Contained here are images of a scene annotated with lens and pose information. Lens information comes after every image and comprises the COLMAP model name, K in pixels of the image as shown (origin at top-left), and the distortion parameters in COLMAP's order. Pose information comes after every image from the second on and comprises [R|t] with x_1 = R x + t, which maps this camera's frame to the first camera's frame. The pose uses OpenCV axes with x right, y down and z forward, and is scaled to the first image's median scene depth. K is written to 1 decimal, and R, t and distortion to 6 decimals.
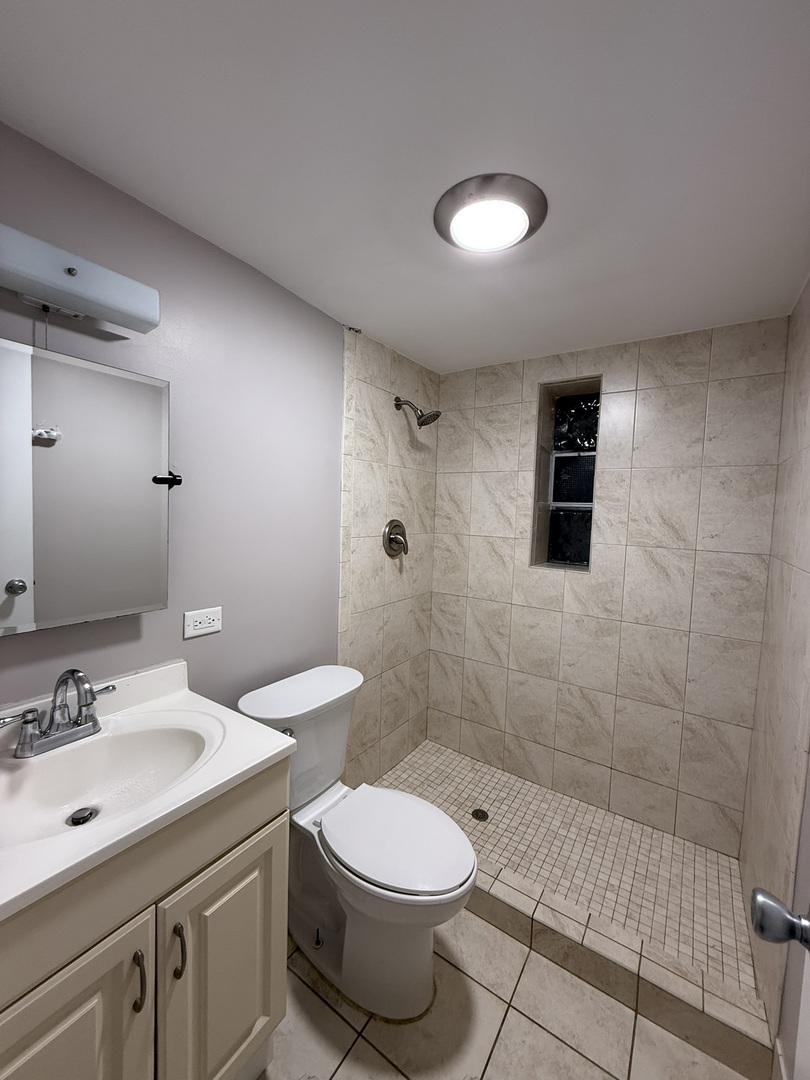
lens RADIAL K [[429.1, 0, 405.7], [0, 429.1, 537.2], [0, 0, 1]] dist [-0.001976, 0.000490]
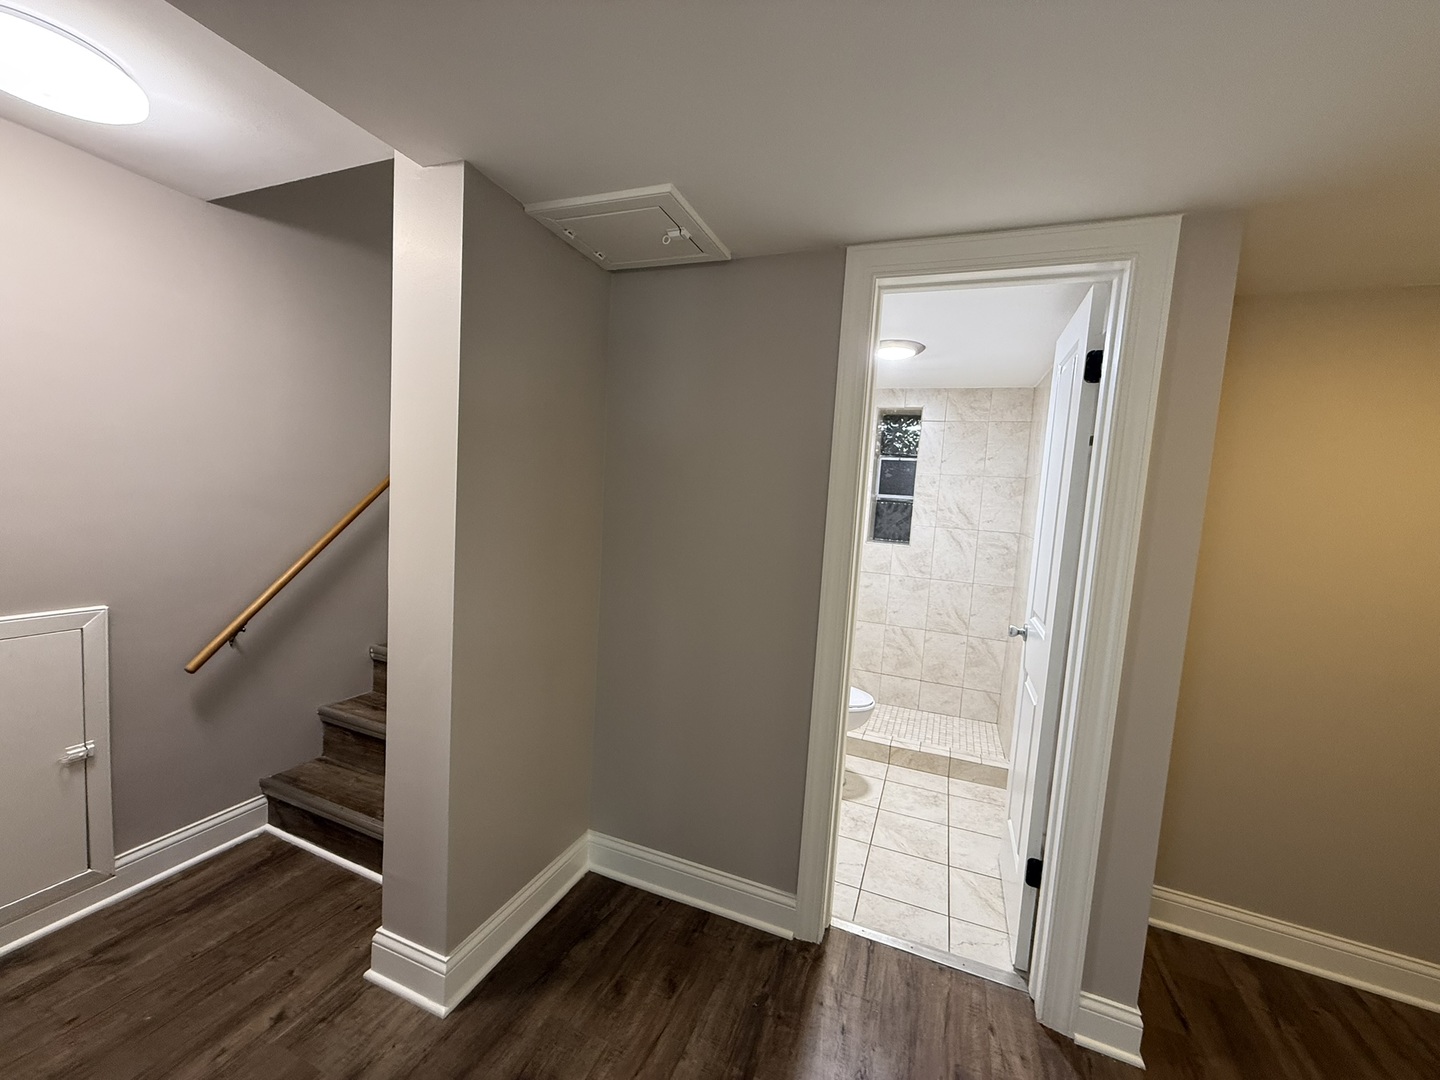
lens RADIAL K [[572.1, 0, 720.5], [0, 572.1, 541.2], [0, 0, 1]] dist [-0.001976, 0.000490]
pose [[0.976967, 0.008352, 0.213226, -0.623169], [-0.015628, 0.999351, 0.032461, 0.015897], [-0.212817, -0.035045, 0.976463, -0.757069]]
